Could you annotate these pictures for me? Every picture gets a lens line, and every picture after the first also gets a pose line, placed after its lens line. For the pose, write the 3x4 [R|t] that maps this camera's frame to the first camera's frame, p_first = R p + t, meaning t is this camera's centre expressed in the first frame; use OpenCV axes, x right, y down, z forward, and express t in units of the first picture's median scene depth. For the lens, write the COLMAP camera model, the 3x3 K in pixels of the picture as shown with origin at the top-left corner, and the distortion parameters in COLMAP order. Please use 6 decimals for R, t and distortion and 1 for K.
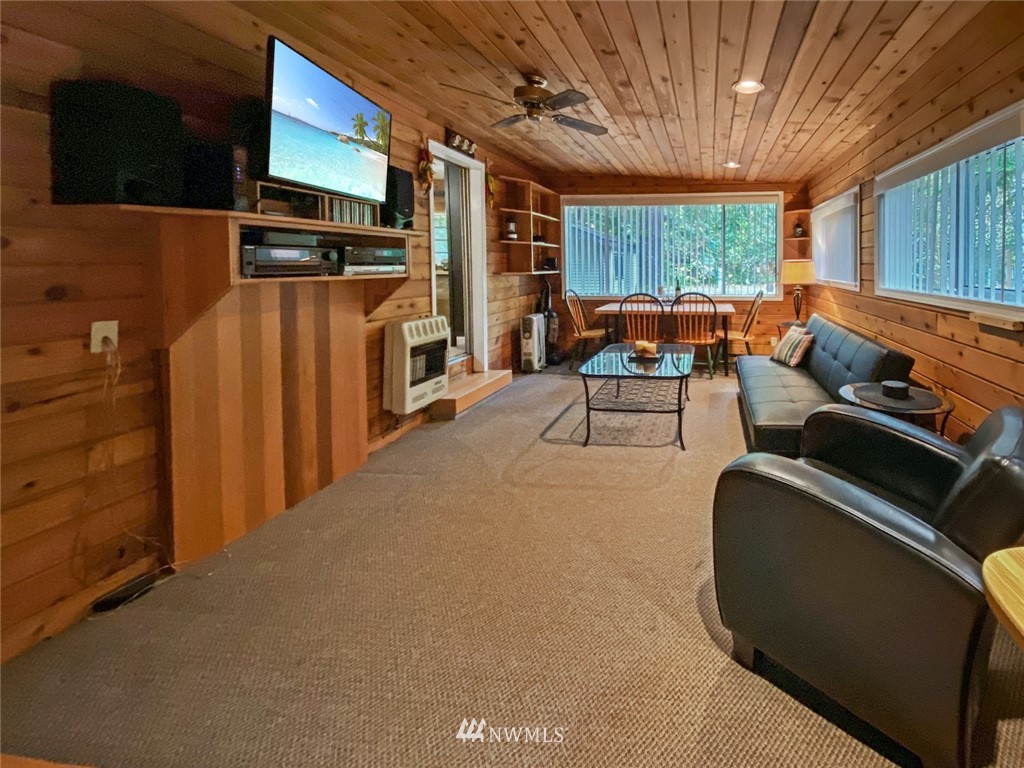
lens RADIAL K [[410.1, 0, 512.0], [0, 410.1, 384.0], [0, 0, 1]] dist [-0.000127, -0.000004]
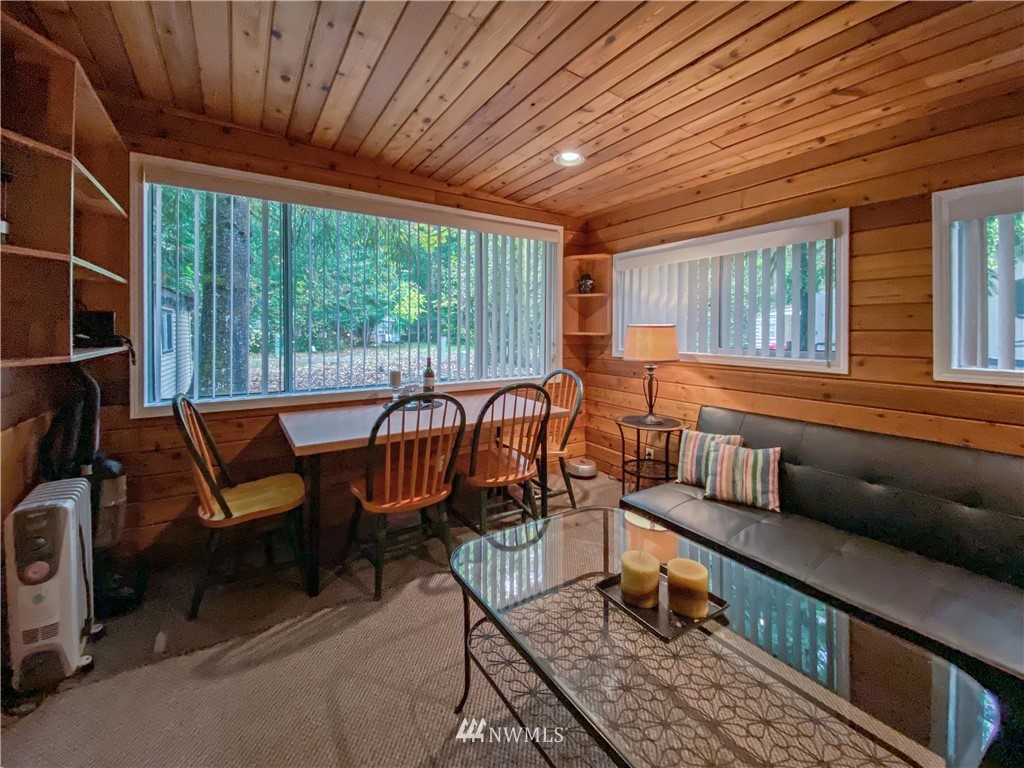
lens RADIAL K [[499.4, 0, 512.2], [0, 499.4, 332.4], [0, 0, 1]] dist [-0.000652, -0.013382]
pose [[0.594593, -0.000649, 0.804027, -0.050749], [0.220481, 0.961798, -0.162273, -0.193179], [-0.773206, 0.273759, 0.572021, 0.662061]]
